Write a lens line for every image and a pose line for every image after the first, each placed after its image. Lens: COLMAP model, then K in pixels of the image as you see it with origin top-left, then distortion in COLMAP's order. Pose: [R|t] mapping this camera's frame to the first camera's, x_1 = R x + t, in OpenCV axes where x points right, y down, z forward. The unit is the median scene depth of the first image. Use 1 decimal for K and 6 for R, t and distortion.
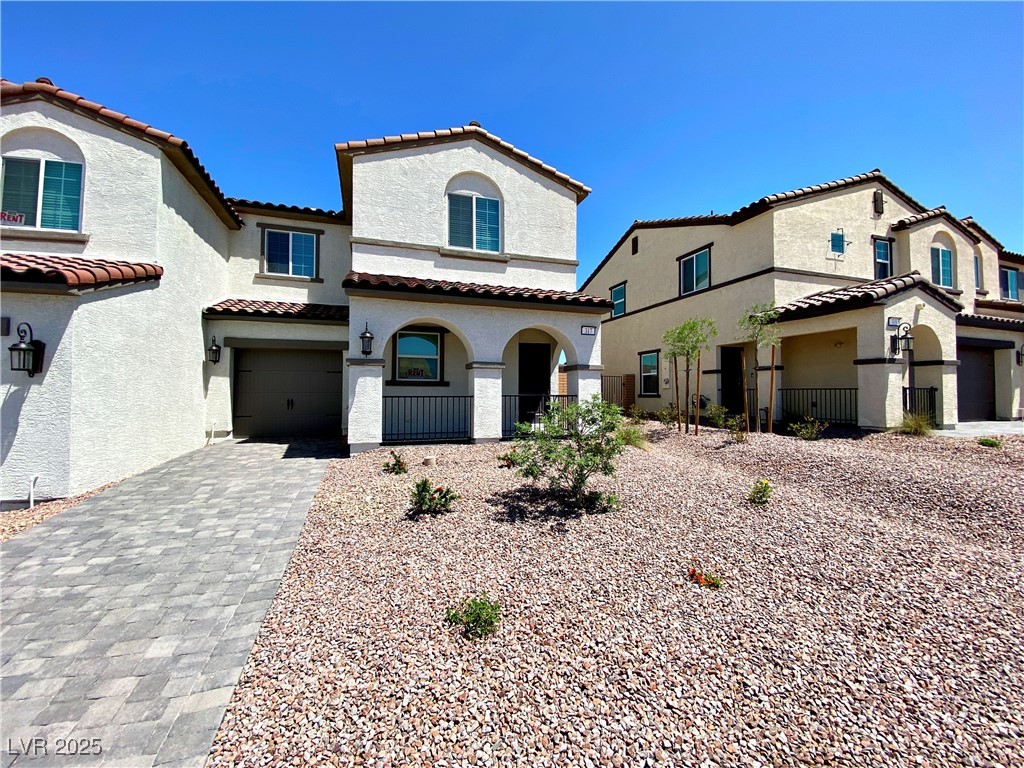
lens RADIAL K [[421.4, 0, 509.6], [0, 421.4, 387.5], [0, 0, 1]] dist [0.058919, -0.042449]
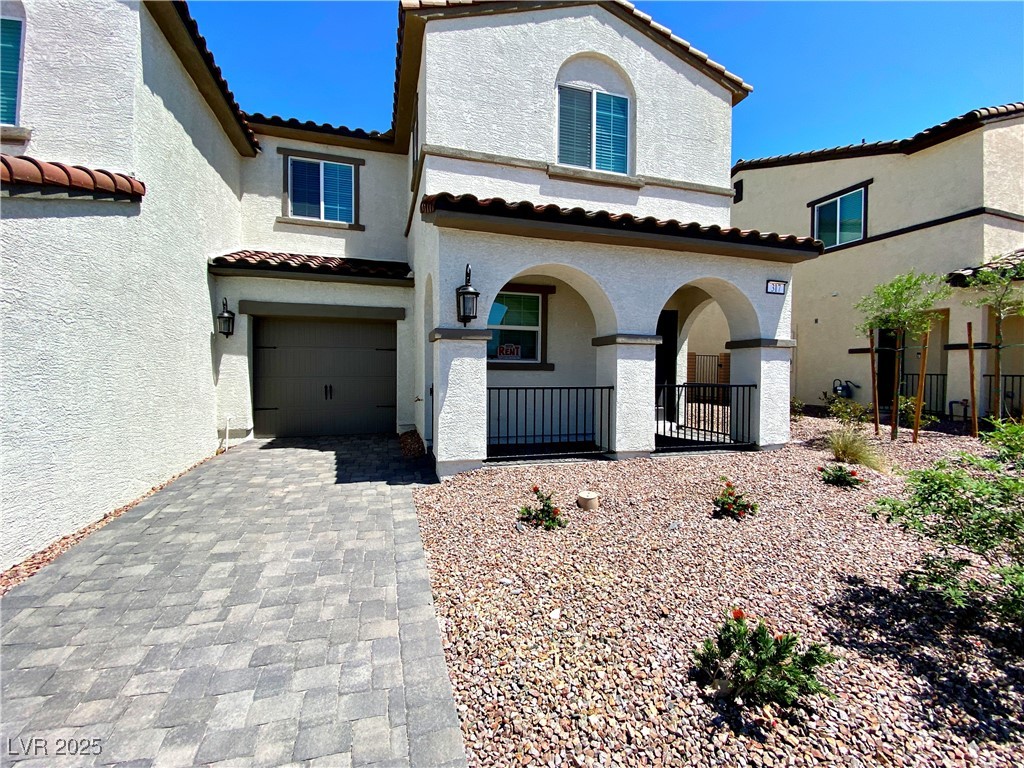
lens RADIAL K [[426.6, 0, 511.6], [0, 426.6, 386.0], [0, 0, 1]] dist [0.037130, -0.026230]
pose [[0.999860, 0.005041, -0.015945, -0.201276], [-0.004273, 0.998844, 0.047871, -0.010125], [0.016167, -0.047796, 0.998726, 0.285304]]
